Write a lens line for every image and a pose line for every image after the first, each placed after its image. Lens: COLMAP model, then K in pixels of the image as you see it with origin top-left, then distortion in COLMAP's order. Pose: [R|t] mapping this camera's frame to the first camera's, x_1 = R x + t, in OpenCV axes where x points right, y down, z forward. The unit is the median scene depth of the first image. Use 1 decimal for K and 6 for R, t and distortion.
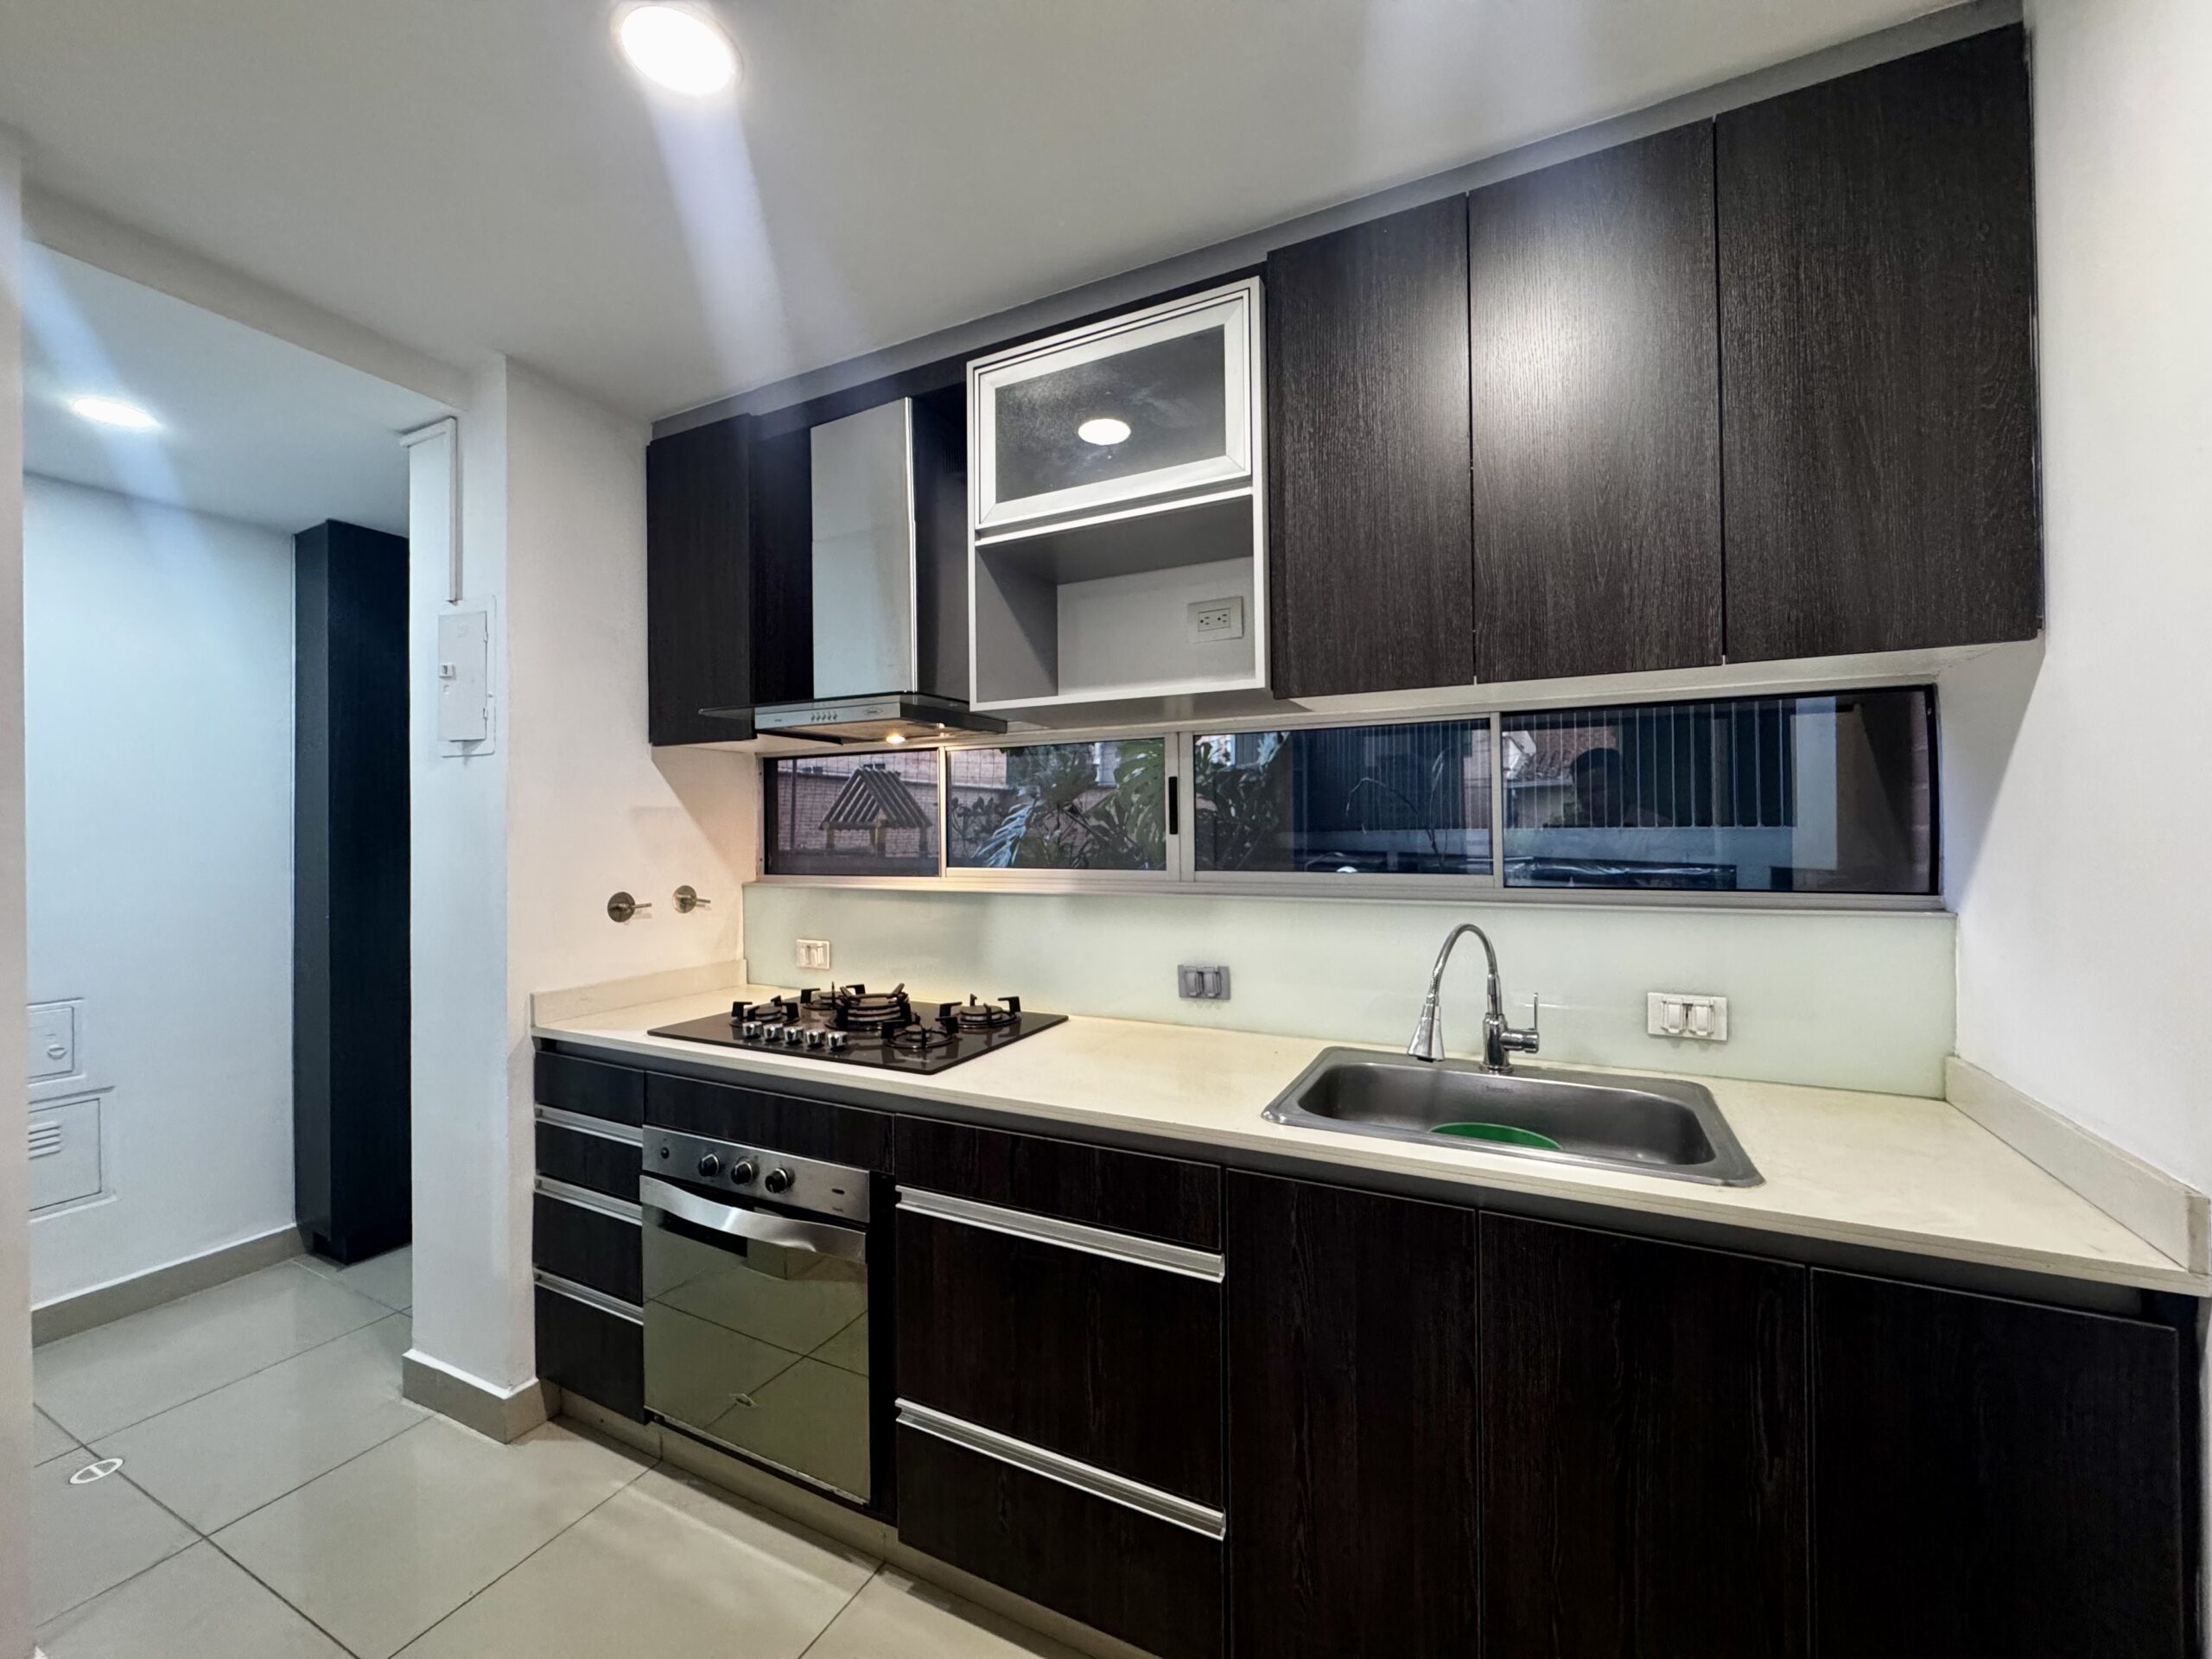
lens RADIAL K [[886.7, 0, 1105.2], [0, 886.7, 826.6], [0, 0, 1]] dist [-0.002286, 0.000540]
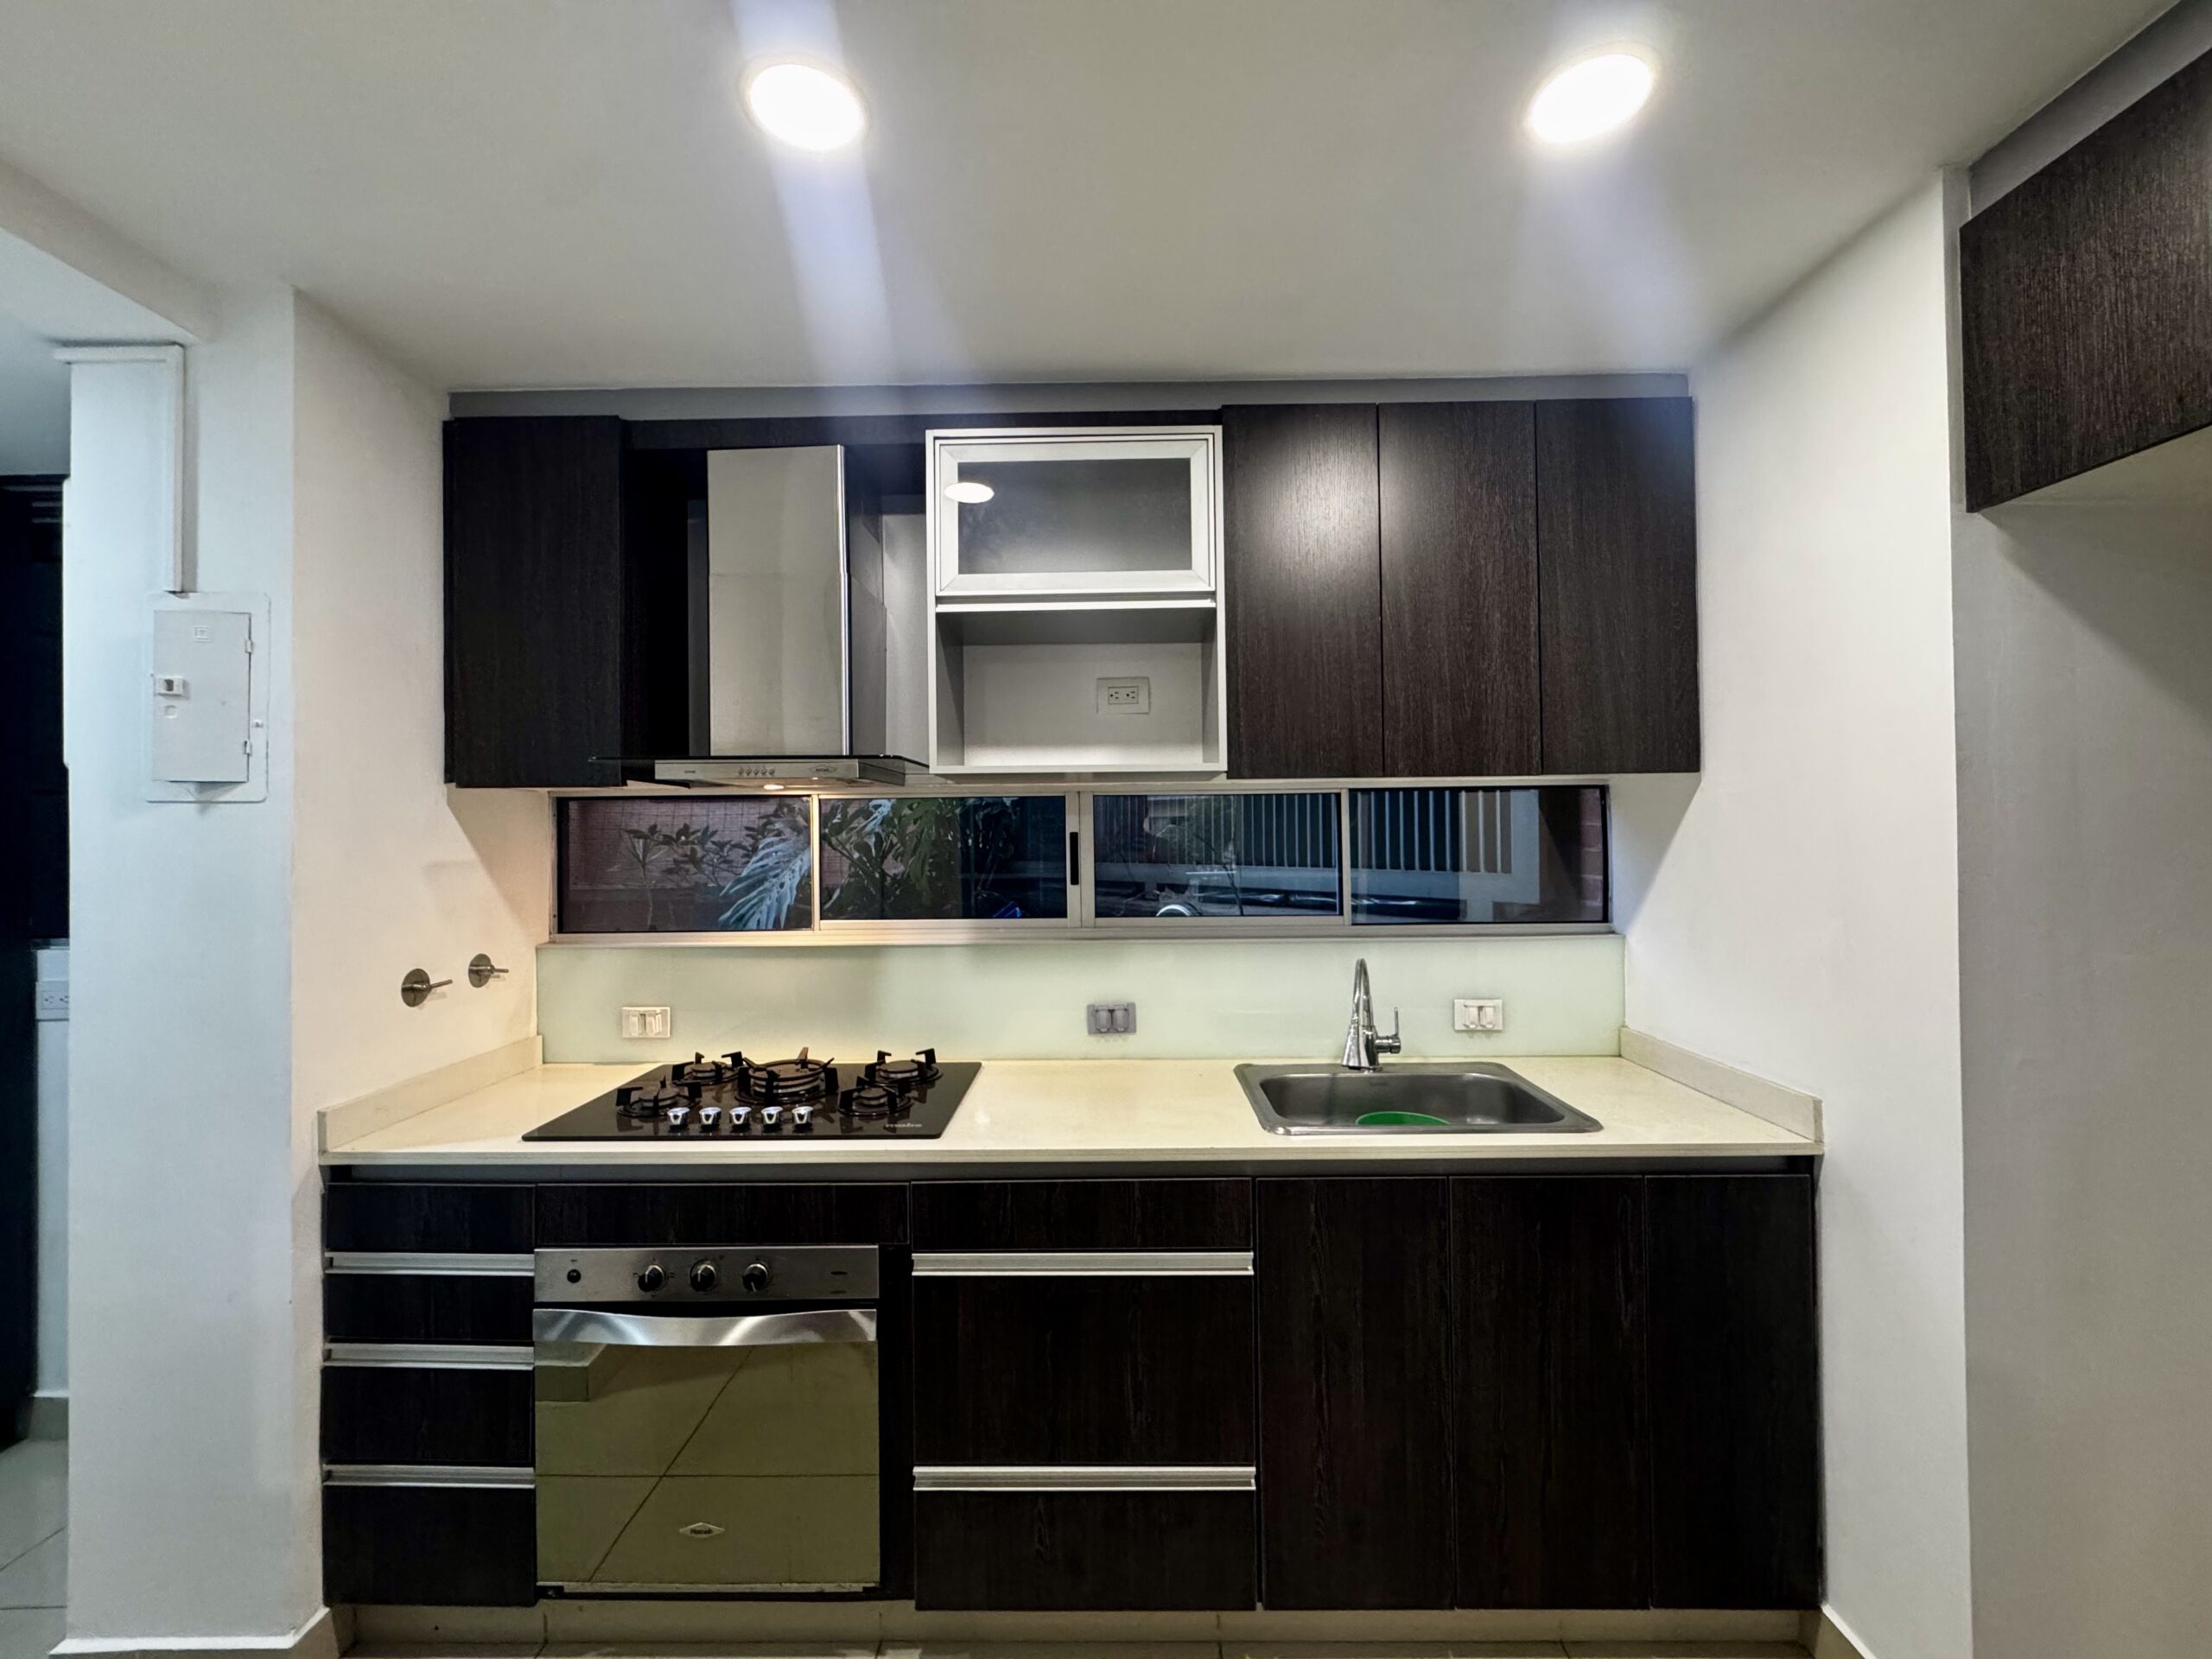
lens RADIAL K [[880.9, 0, 1106.0], [0, 880.9, 829.5], [0, 0, 1]] dist [-0.002101, -0.000377]
pose [[0.899241, 0.003339, 0.437440, -0.412189], [0.000138, 0.999969, -0.007916, -0.058052], [-0.437453, 0.007179, 0.899213, 0.005360]]
